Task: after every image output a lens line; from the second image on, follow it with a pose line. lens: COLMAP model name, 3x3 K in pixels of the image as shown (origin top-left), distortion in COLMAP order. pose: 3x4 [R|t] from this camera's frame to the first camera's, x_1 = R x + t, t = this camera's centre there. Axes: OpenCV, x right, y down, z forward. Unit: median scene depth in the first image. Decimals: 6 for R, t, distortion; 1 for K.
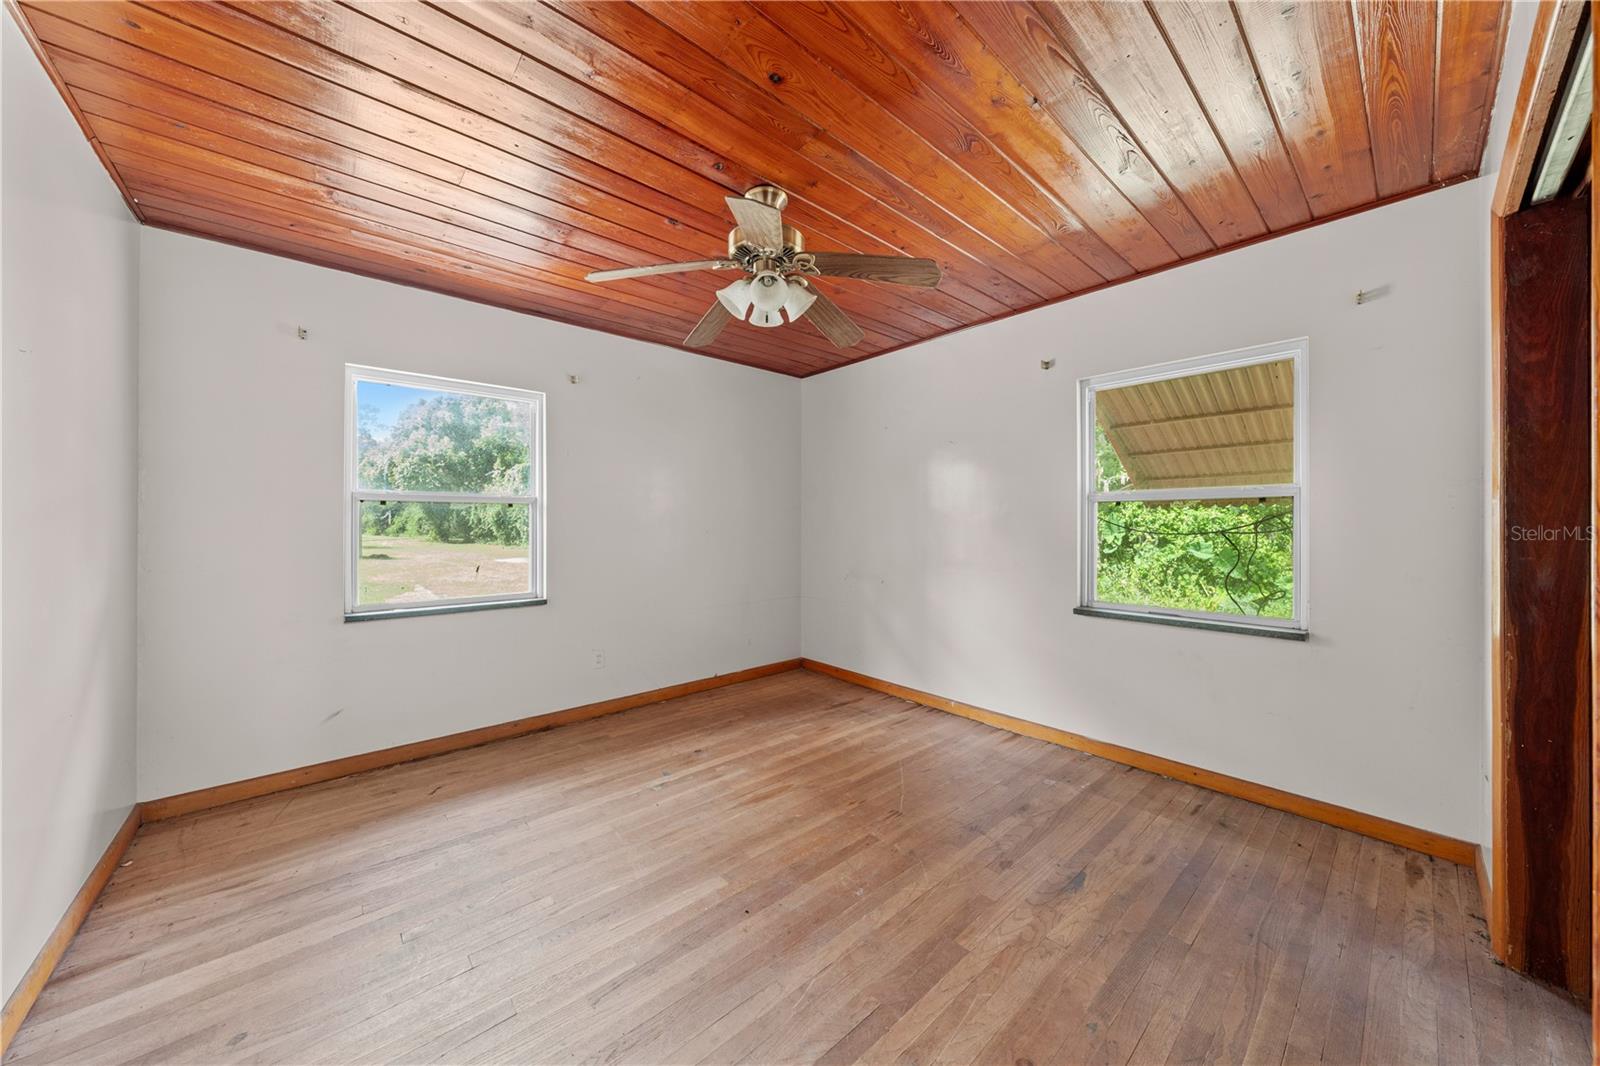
lens RADIAL K [[542.0, 0, 798.6], [0, 542.0, 524.6], [0, 0, 1]] dist [-0.002631, -0.000050]
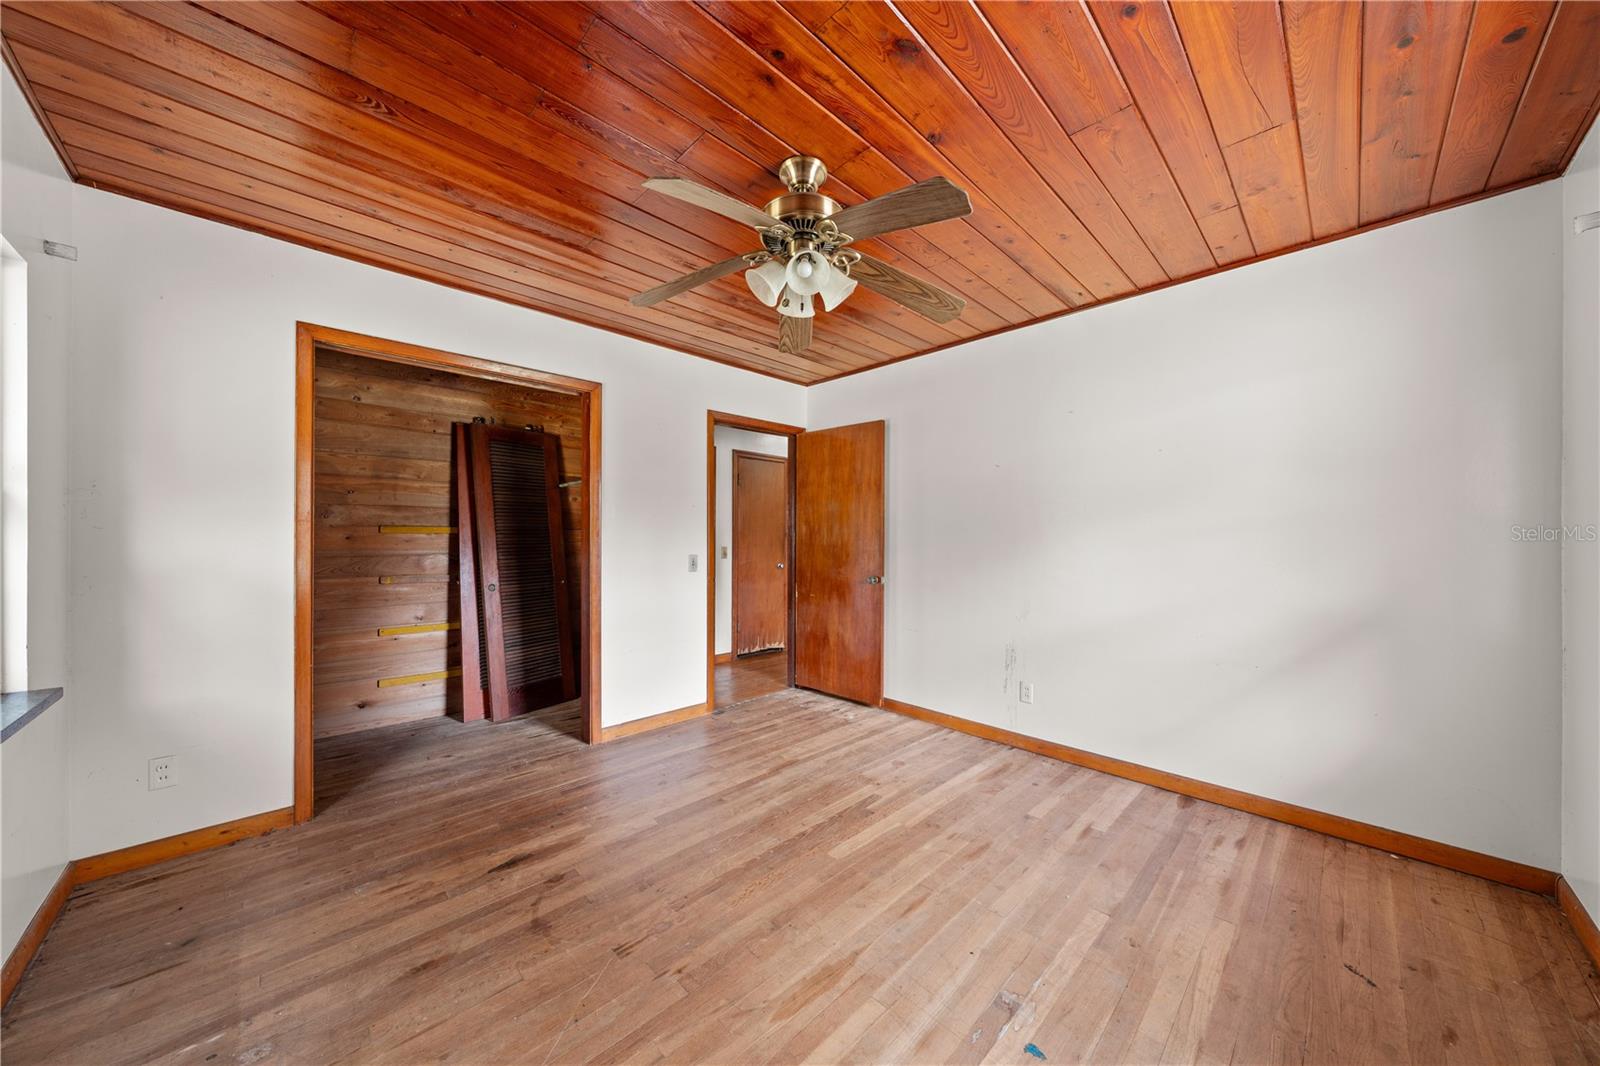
lens RADIAL K [[542.0, 0, 801.4], [0, 542.0, 537.2], [0, 0, 1]] dist [-0.002631, -0.000050]
pose [[-0.998414, -0.002577, -0.056237, -0.010757], [-0.002458, 0.999995, -0.002182, 0.000980], [0.056242, -0.002040, -0.998415, 2.018071]]
